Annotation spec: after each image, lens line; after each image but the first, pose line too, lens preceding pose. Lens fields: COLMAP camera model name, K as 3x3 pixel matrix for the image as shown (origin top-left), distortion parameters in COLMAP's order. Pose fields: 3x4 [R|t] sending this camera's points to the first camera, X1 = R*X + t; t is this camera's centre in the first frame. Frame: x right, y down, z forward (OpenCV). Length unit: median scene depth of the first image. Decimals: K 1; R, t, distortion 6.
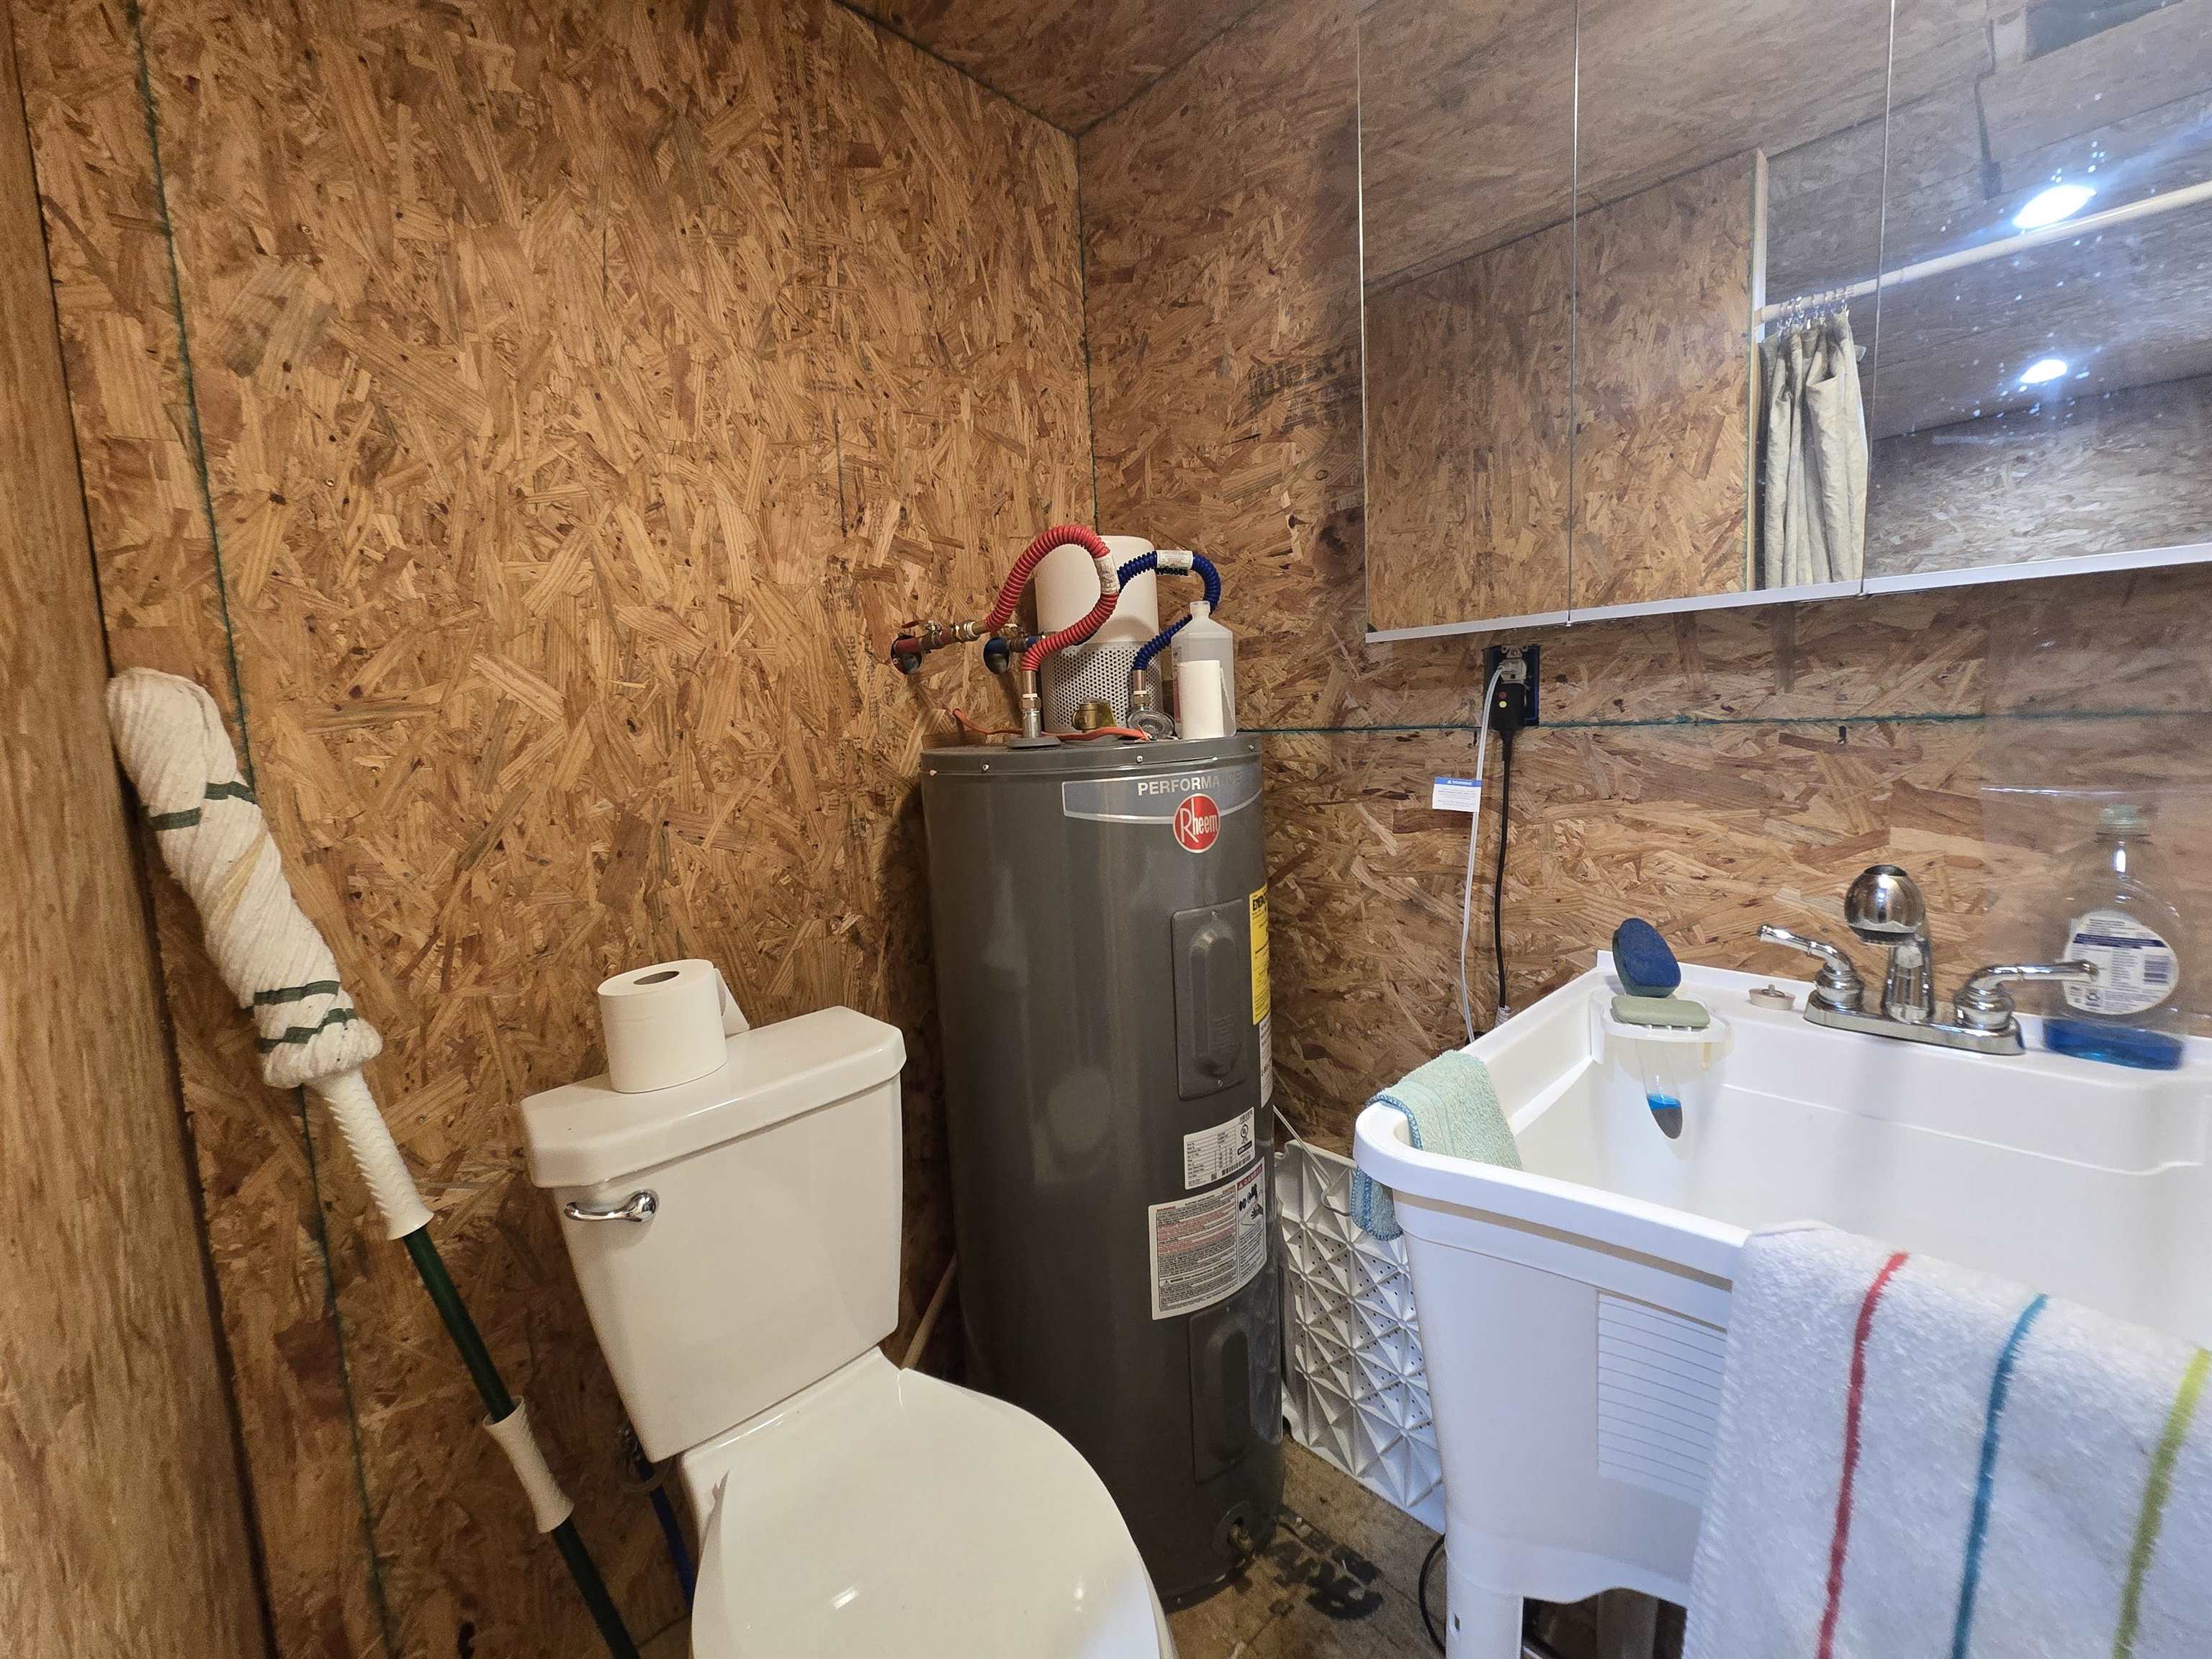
lens RADIAL K [[909.5, 0, 1102.3], [0, 909.5, 825.7], [0, 0, 1]] dist [-0.002259, -0.000149]
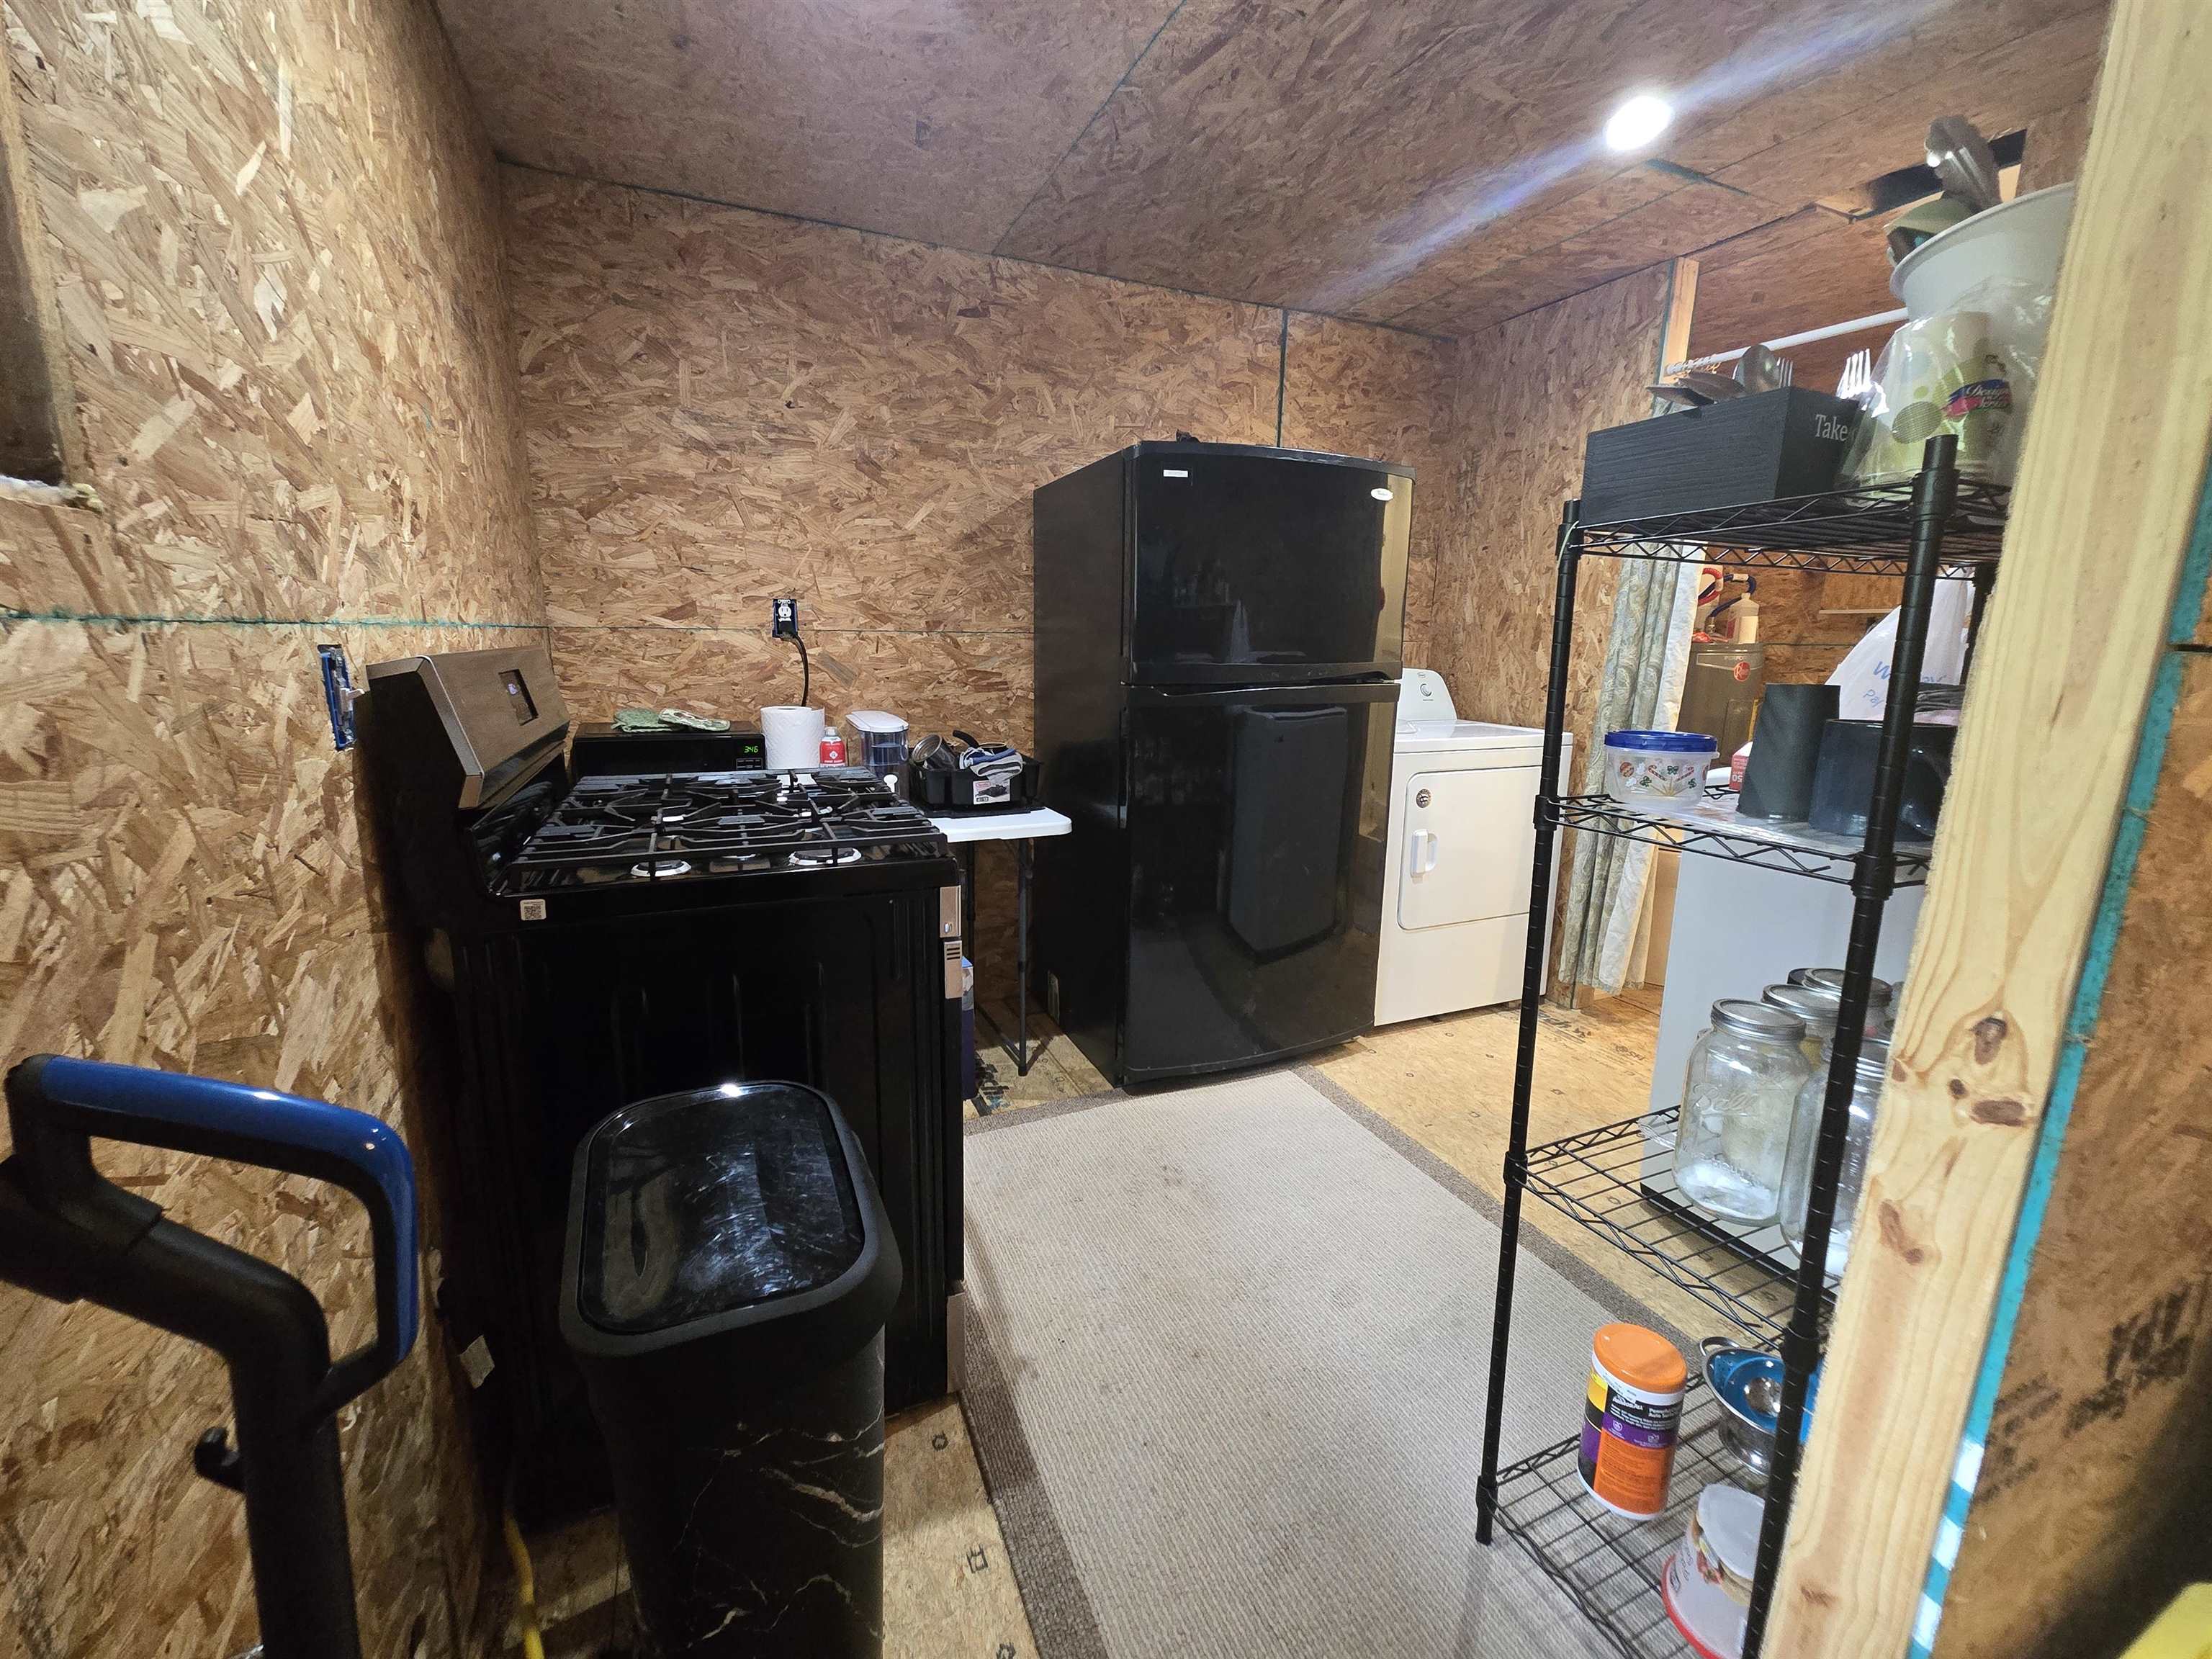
lens RADIAL K [[909.5, 0, 1110.5], [0, 909.5, 820.9], [0, 0, 1]] dist [-0.002259, -0.000149]
pose [[0.938367, 0.130361, -0.320115, -0.692119], [-0.103229, 0.989579, 0.100388, 0.337298], [0.329865, -0.061155, 0.942045, -2.140157]]
